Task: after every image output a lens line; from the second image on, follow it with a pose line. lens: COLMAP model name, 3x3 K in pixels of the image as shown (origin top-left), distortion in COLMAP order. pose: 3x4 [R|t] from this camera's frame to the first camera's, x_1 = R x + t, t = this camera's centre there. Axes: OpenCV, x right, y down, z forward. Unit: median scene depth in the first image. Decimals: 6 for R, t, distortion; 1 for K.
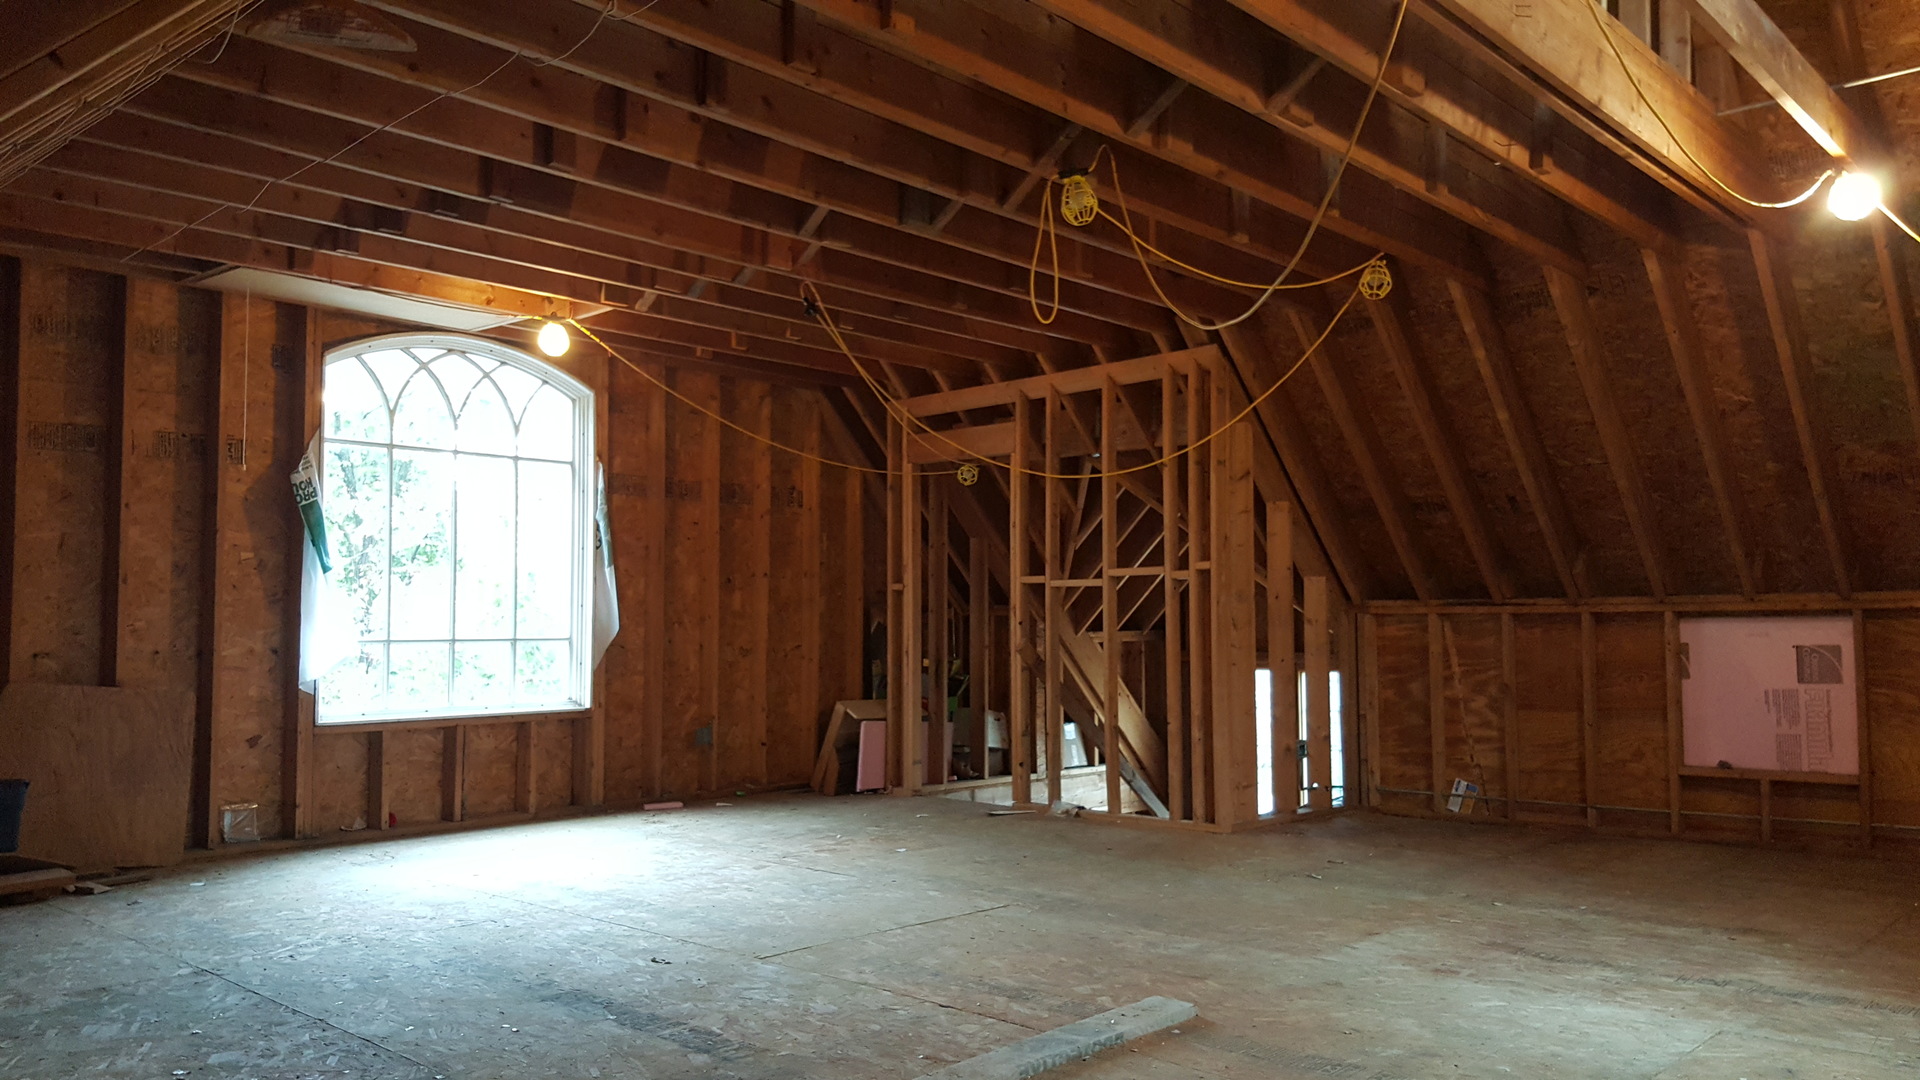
lens RADIAL K [[1392.3, 0, 960.0], [0, 1392.3, 540.0], [0, 0, 1]] dist [0.160394, -0.247344]
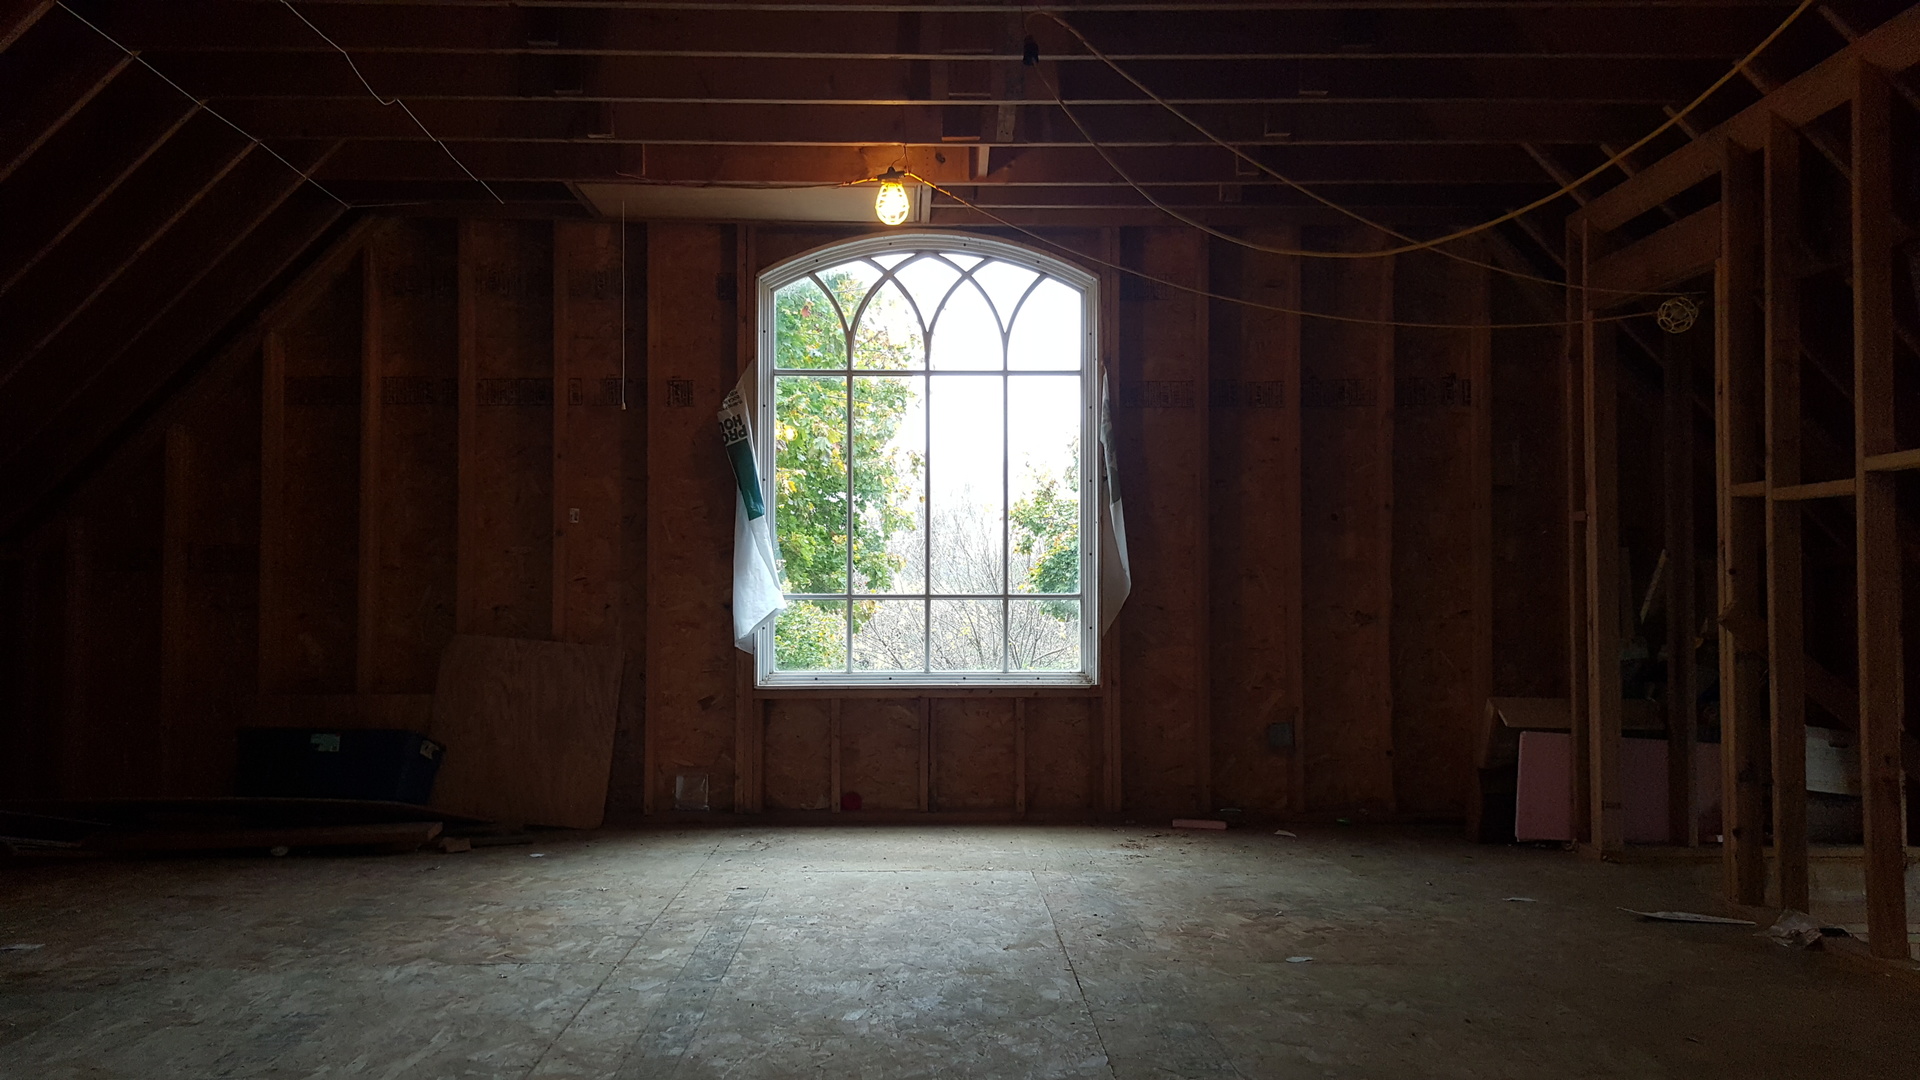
lens RADIAL K [[1392.3, 0, 960.0], [0, 1392.3, 540.0], [0, 0, 1]] dist [0.160394, -0.247344]
pose [[0.691412, -0.026940, -0.721958, 0.240409], [0.043863, 0.999026, 0.004729, 0.032393], [0.721128, -0.034937, 0.691921, 0.414919]]
